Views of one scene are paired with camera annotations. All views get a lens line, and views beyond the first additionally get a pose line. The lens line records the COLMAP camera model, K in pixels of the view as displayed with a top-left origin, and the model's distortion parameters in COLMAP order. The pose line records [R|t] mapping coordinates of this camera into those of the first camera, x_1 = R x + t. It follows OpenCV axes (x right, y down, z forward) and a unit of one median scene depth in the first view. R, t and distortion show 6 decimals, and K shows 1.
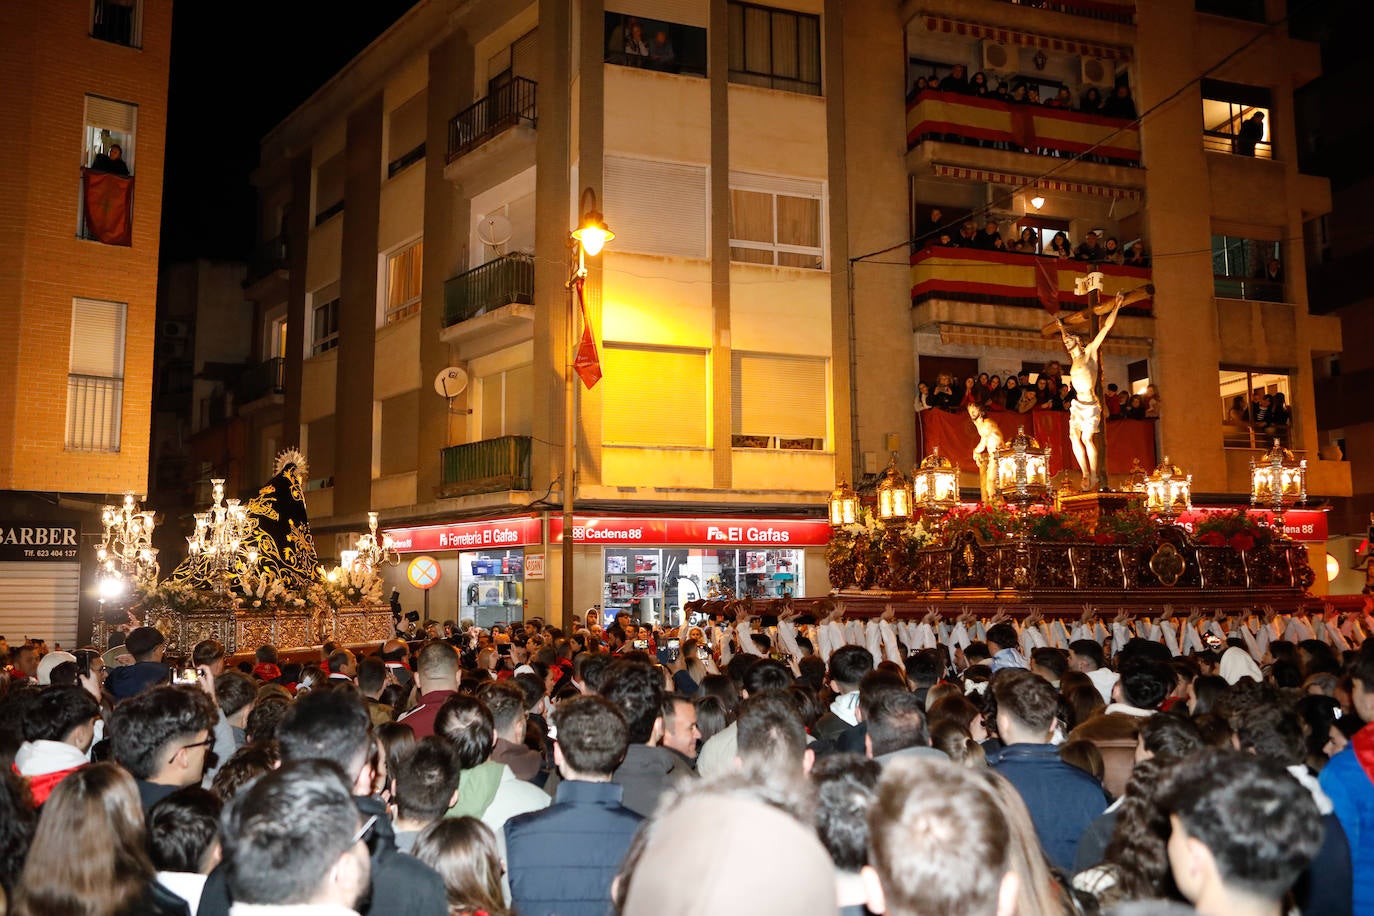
lens RADIAL K [[1069.1, 0, 690.9], [0, 1069.1, 466.3], [0, 0, 1]] dist [-0.084534, 0.048493]
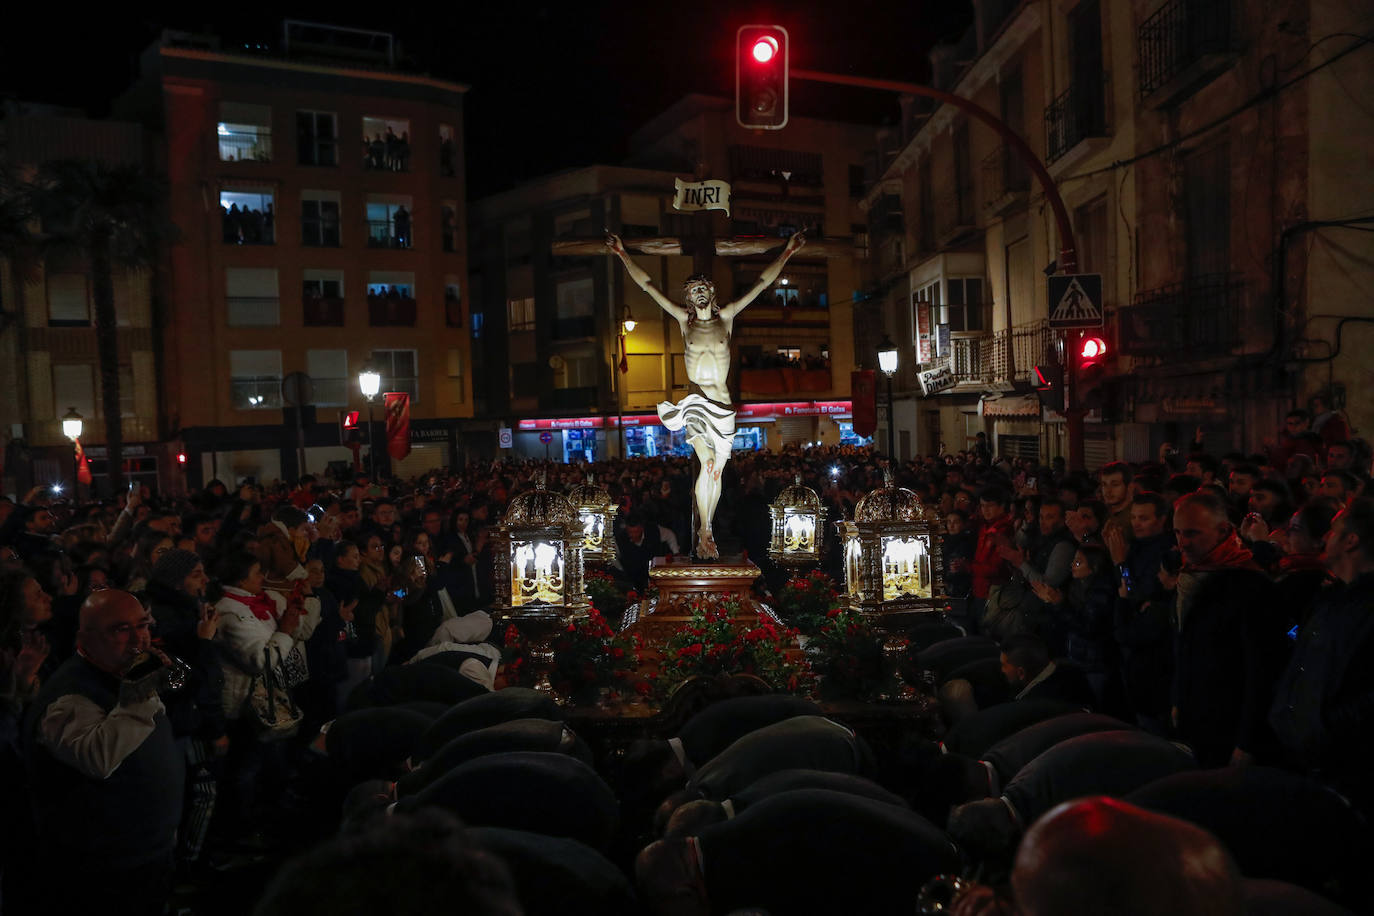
lens RADIAL K [[964.6, 0, 679.9], [0, 964.6, 455.3], [0, 0, 1]] dist [-0.088064, 0.054767]
pose [[0.987524, -0.036615, 0.153150, -0.313327], [0.012888, 0.988121, 0.153133, -0.220775], [-0.156938, -0.149249, 0.976266, -1.386876]]
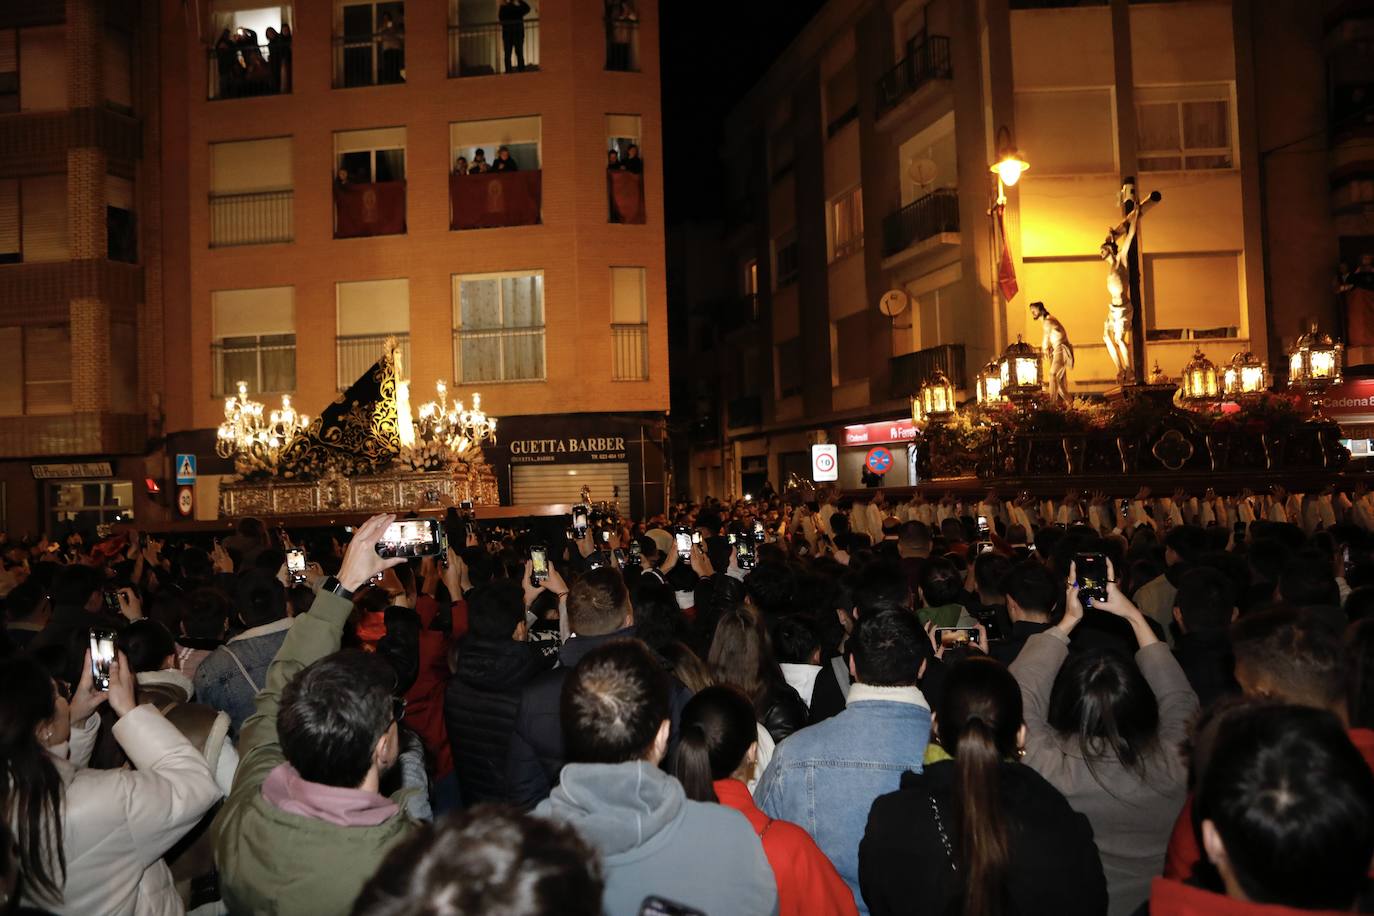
lens RADIAL K [[984.1, 0, 685.6], [0, 984.1, 454.6], [0, 0, 1]] dist [-0.091316, 0.067405]
pose [[0.914658, -0.030935, -0.403042, 0.000980], [0.071069, 0.993843, 0.085003, -0.019665], [0.397931, -0.106392, 0.911225, -0.123984]]
